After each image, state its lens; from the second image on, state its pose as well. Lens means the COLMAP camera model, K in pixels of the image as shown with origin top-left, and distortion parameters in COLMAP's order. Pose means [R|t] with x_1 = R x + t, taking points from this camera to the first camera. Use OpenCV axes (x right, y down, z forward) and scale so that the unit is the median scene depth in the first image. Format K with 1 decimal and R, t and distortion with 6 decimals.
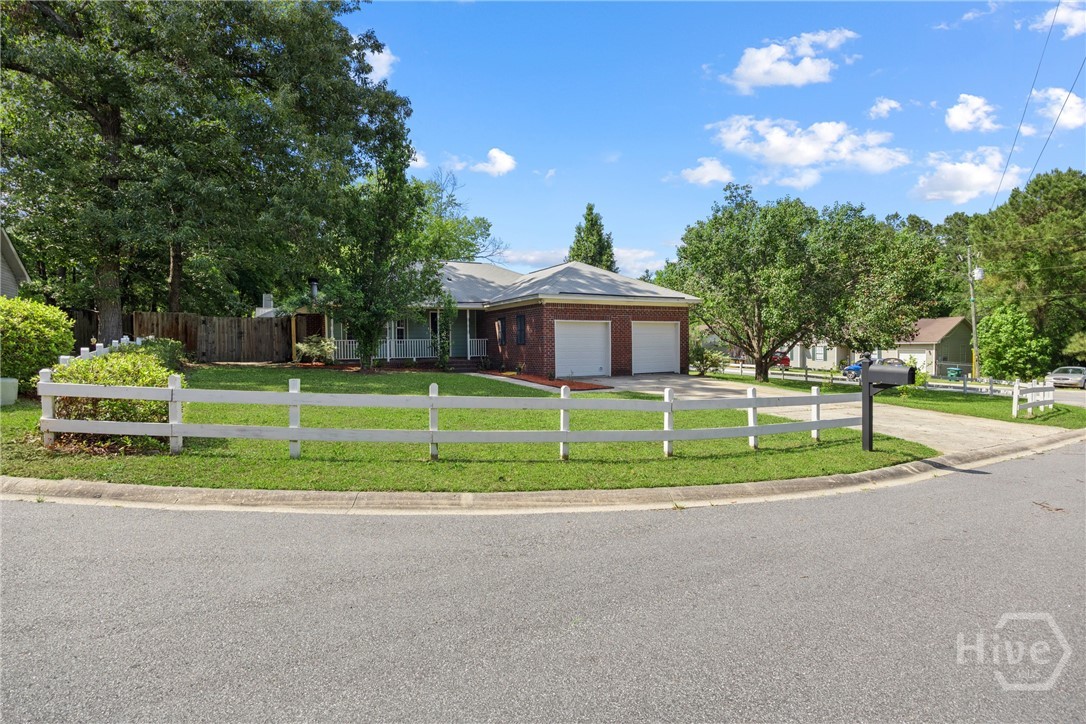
lens RADIAL K [[540.1, 0, 543.0], [0, 540.1, 362.0], [0, 0, 1]] dist [0.000925, 0.000133]
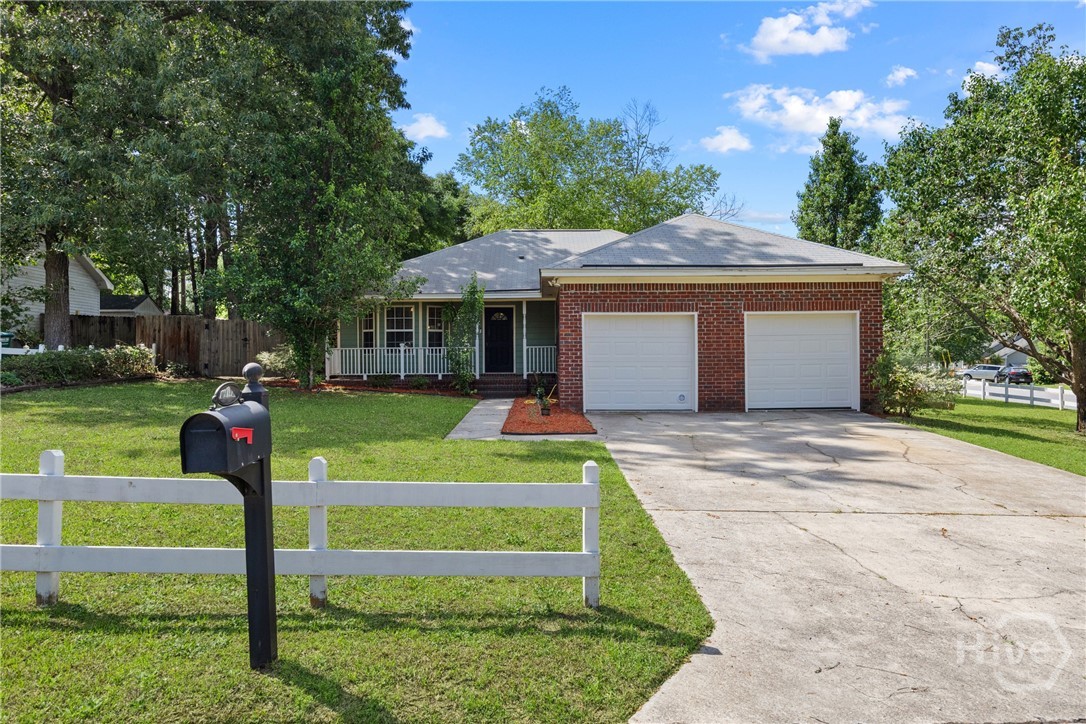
lens RADIAL K [[759.1, 0, 543.5], [0, 759.1, 358.7], [0, 0, 1]] dist [-0.000355, 0.001304]
pose [[0.885030, 0.003295, -0.465522, 0.329587], [-0.017981, 0.999471, -0.027111, -0.003900], [0.465186, 0.032365, 0.884621, 0.222975]]
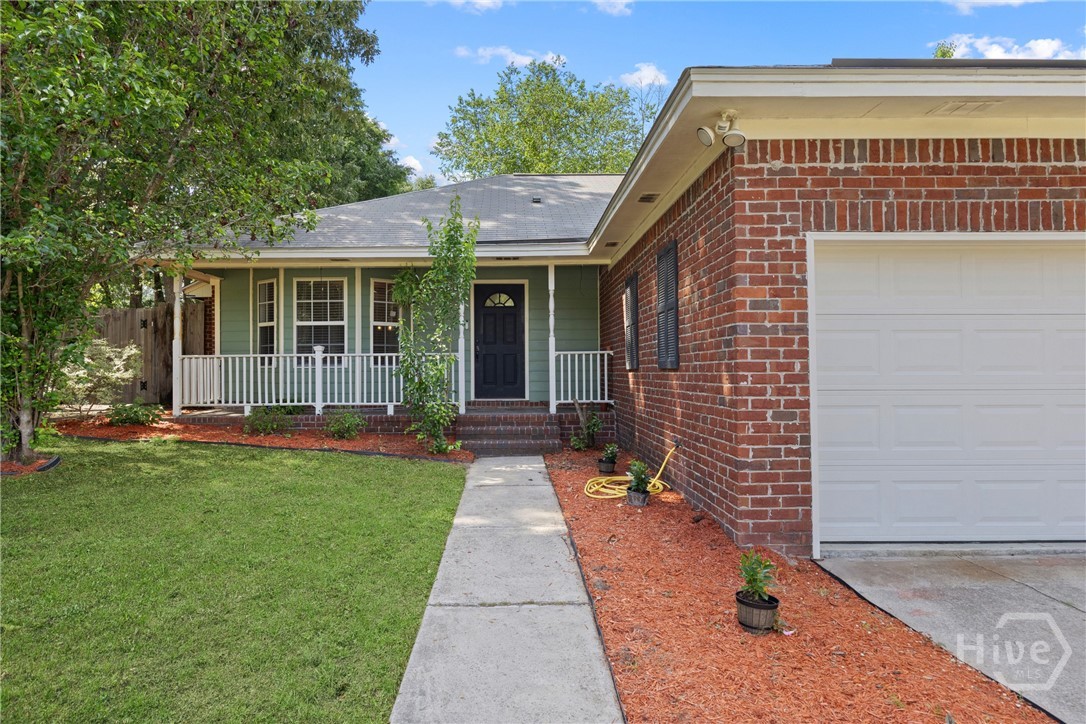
lens RADIAL K [[642.3, 0, 512.0], [0, 642.3, 356.9], [0, 0, 1]] dist [-0.010059, -0.000464]
pose [[0.883725, -0.005875, -0.467969, 0.030933], [-0.017426, 0.998815, -0.045447, -0.022107], [0.467681, 0.048317, 0.882576, 0.682462]]
